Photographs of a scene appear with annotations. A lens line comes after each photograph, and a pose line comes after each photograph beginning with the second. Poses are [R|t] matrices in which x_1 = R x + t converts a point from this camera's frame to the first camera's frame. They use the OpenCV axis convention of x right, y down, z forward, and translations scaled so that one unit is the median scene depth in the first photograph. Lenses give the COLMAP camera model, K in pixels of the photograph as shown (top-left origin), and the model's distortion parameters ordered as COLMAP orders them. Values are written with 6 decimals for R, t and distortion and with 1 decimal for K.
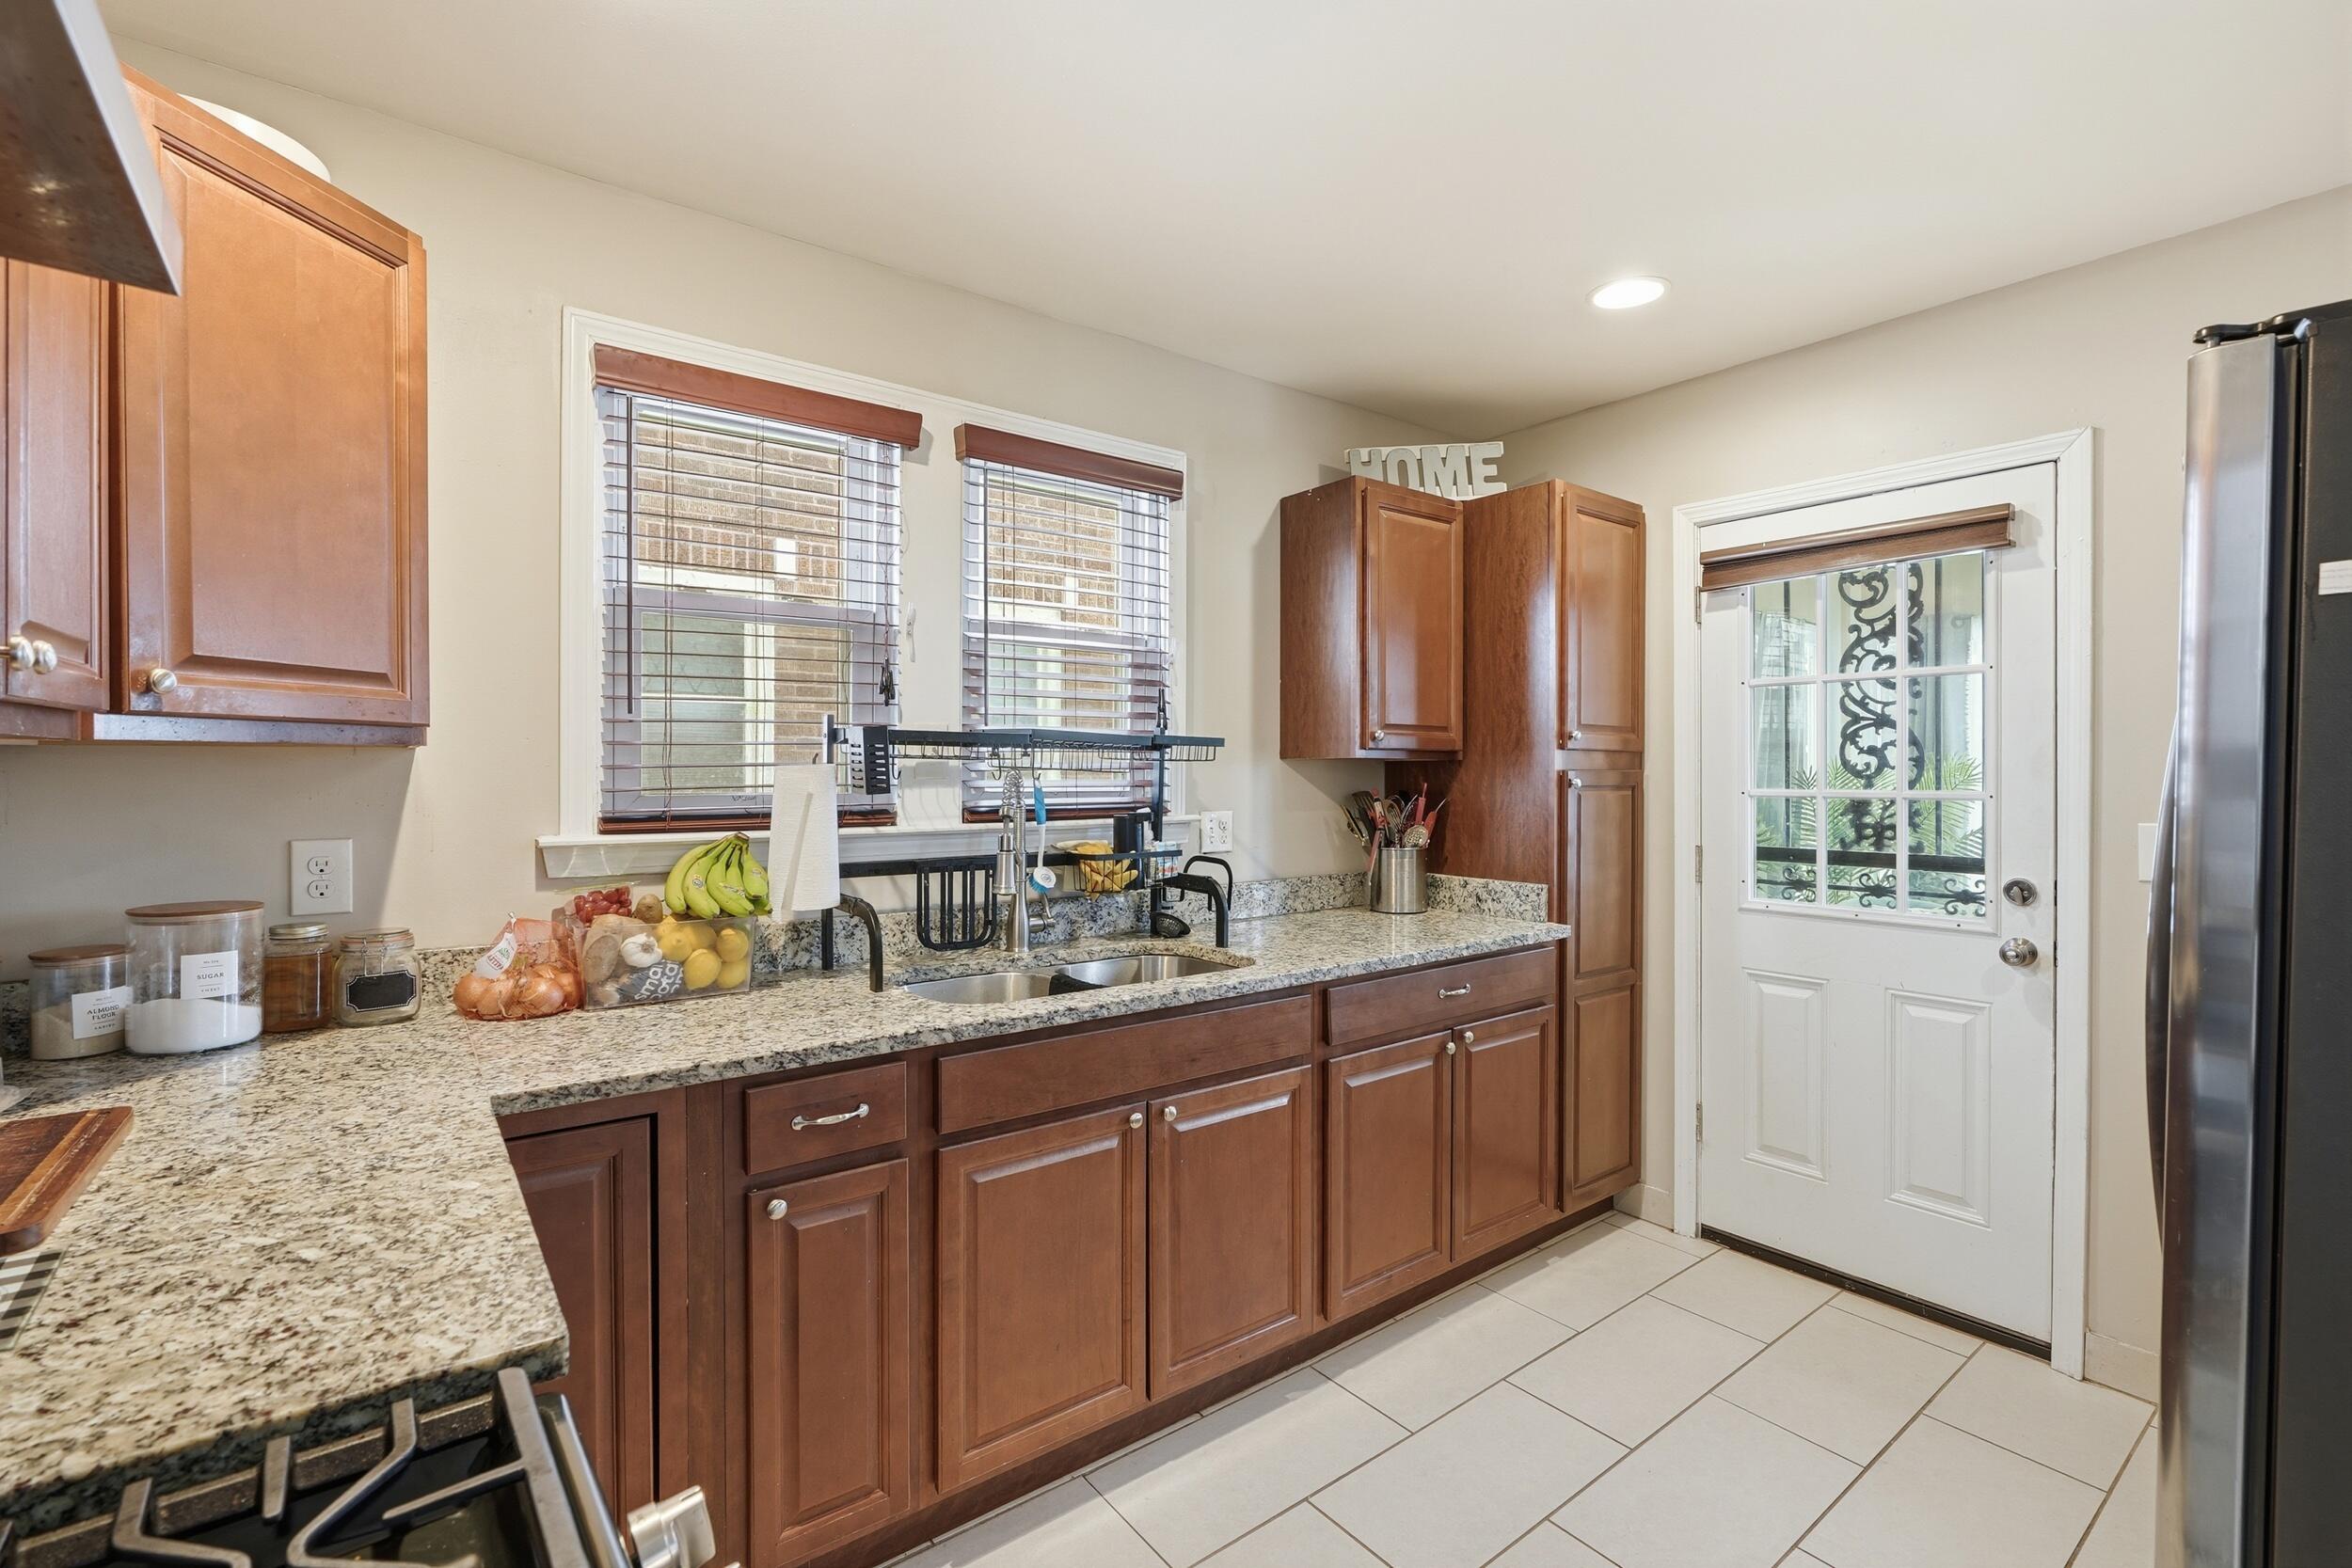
lens RADIAL K [[1061.2, 0, 1183.3], [0, 1061.2, 778.4], [0, 0, 1]] dist [-0.002206, 0.002726]
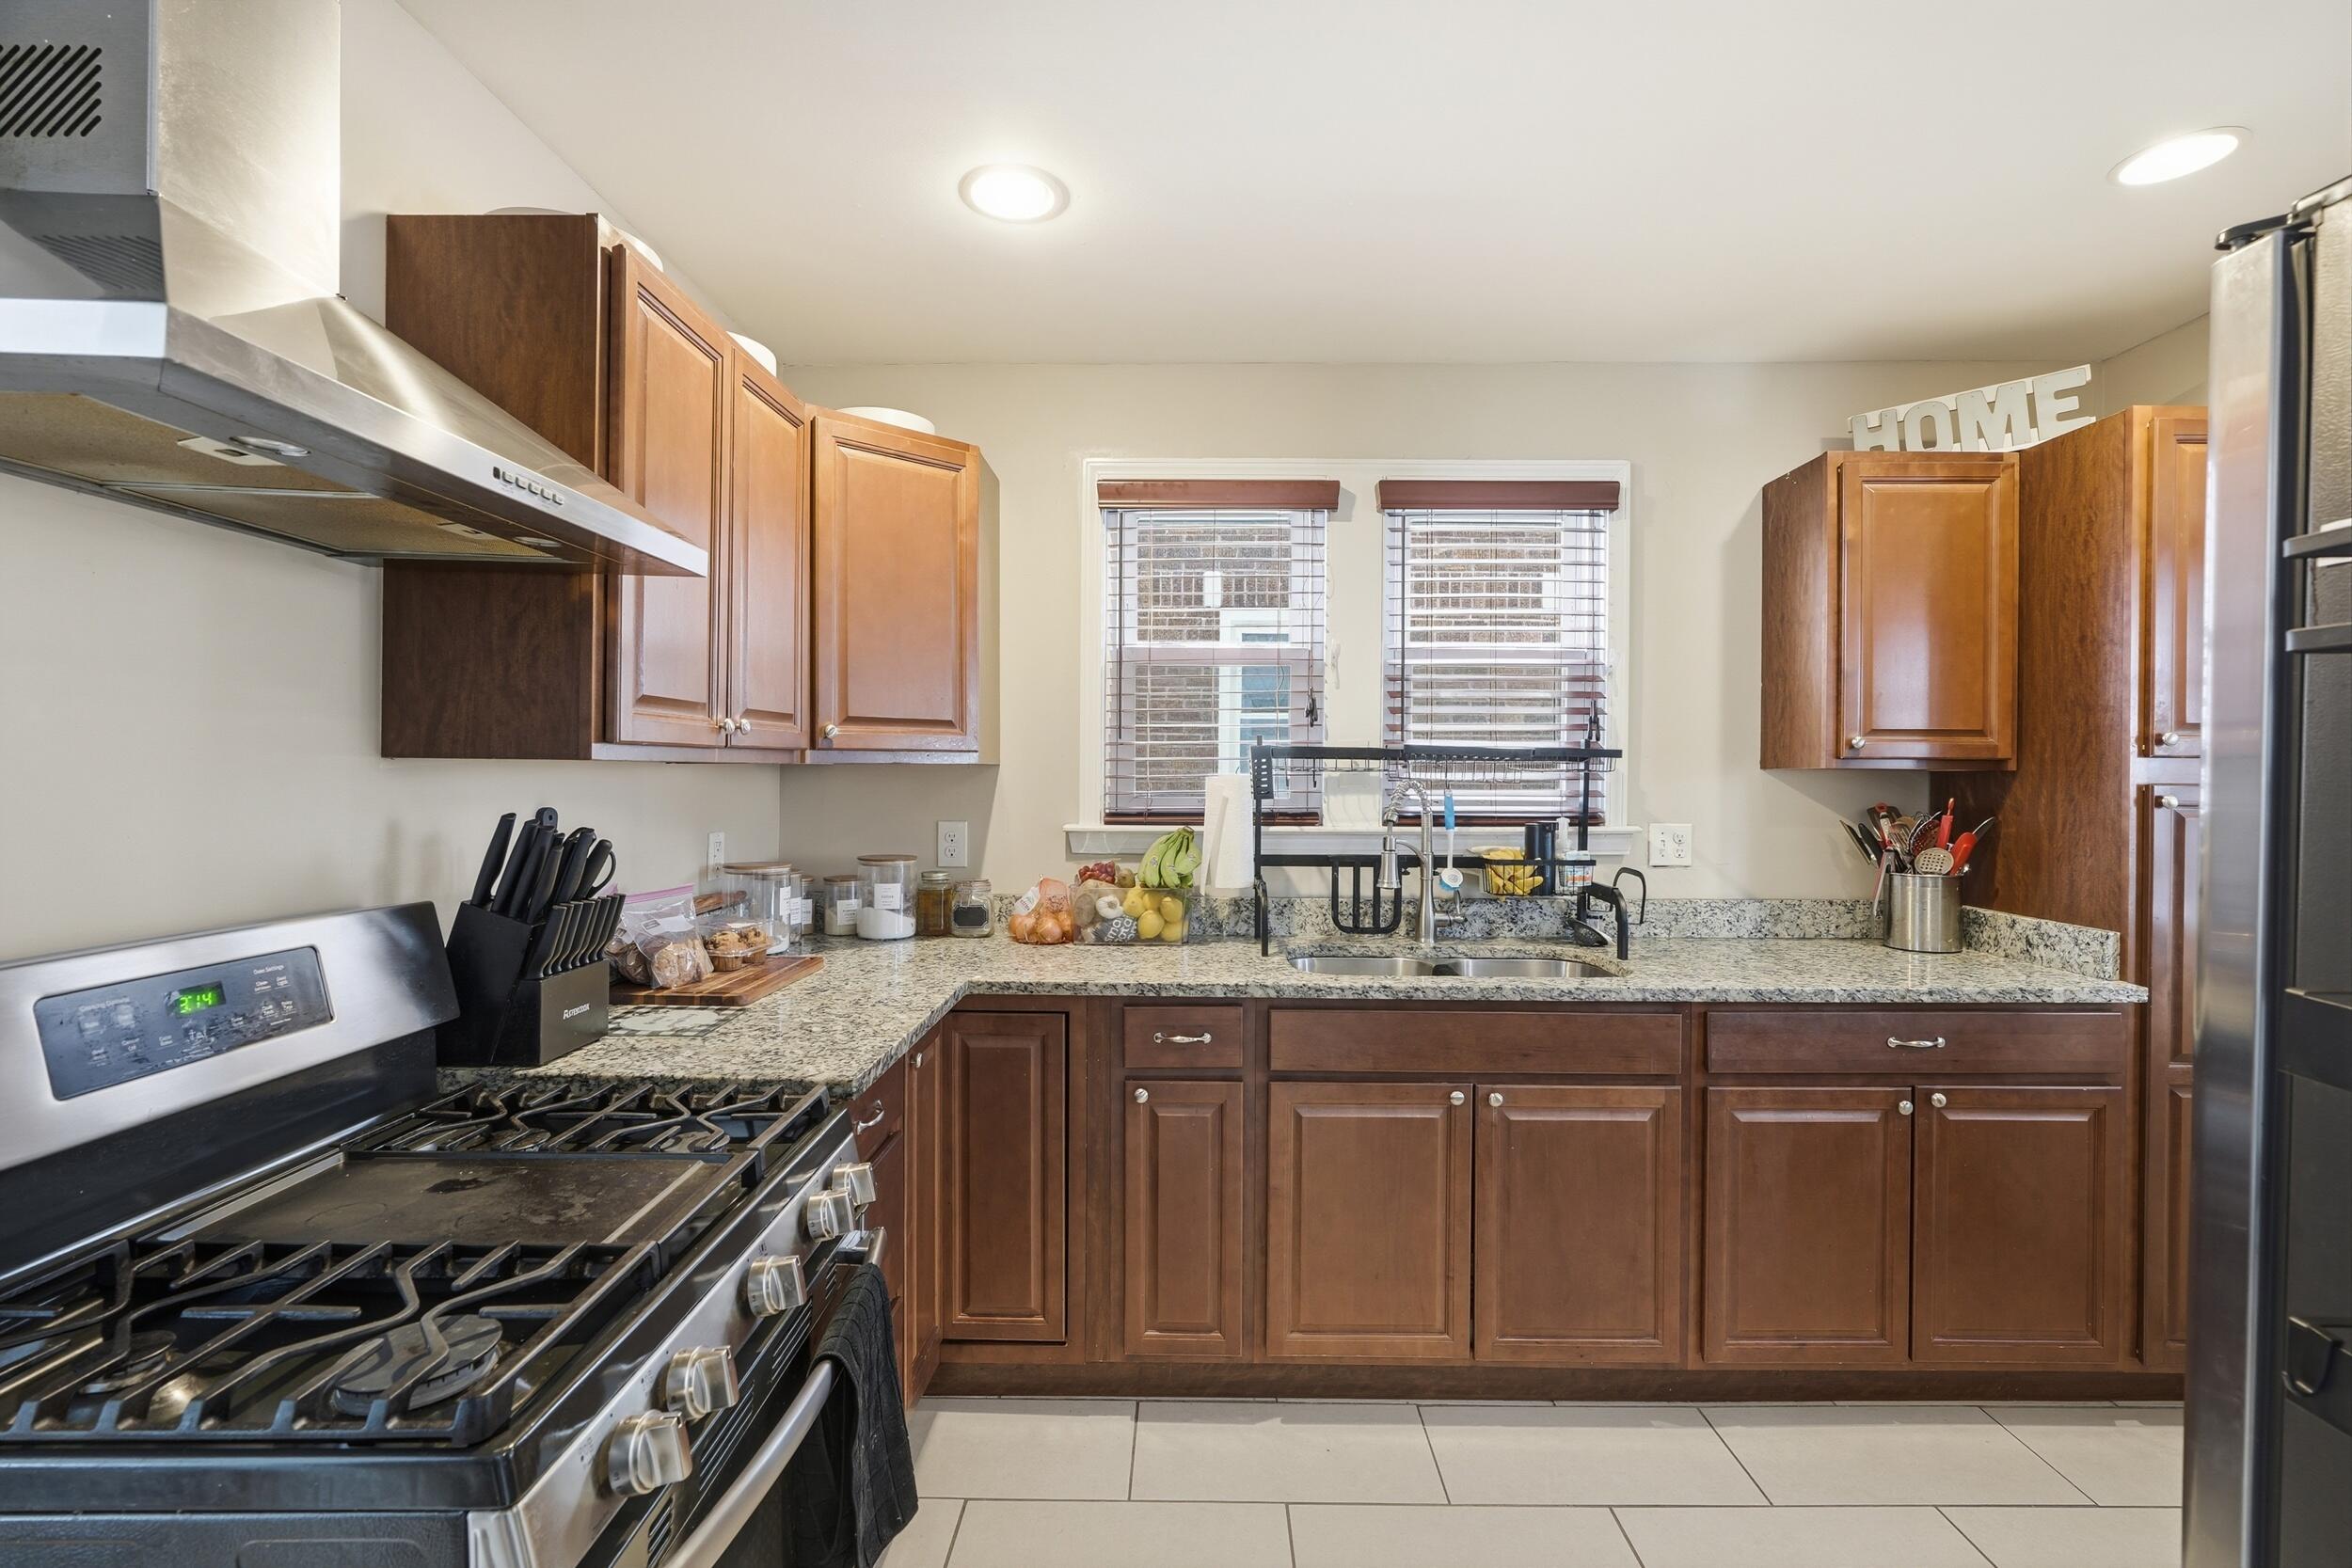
lens RADIAL K [[1061.2, 0, 1184.6], [0, 1061.2, 780.8], [0, 0, 1]] dist [-0.002206, 0.002726]
pose [[0.782083, 0.006430, -0.623142, 0.355798], [-0.008541, 0.999963, -0.000402, -0.004849], [0.623116, 0.005637, 0.782109, -0.037565]]
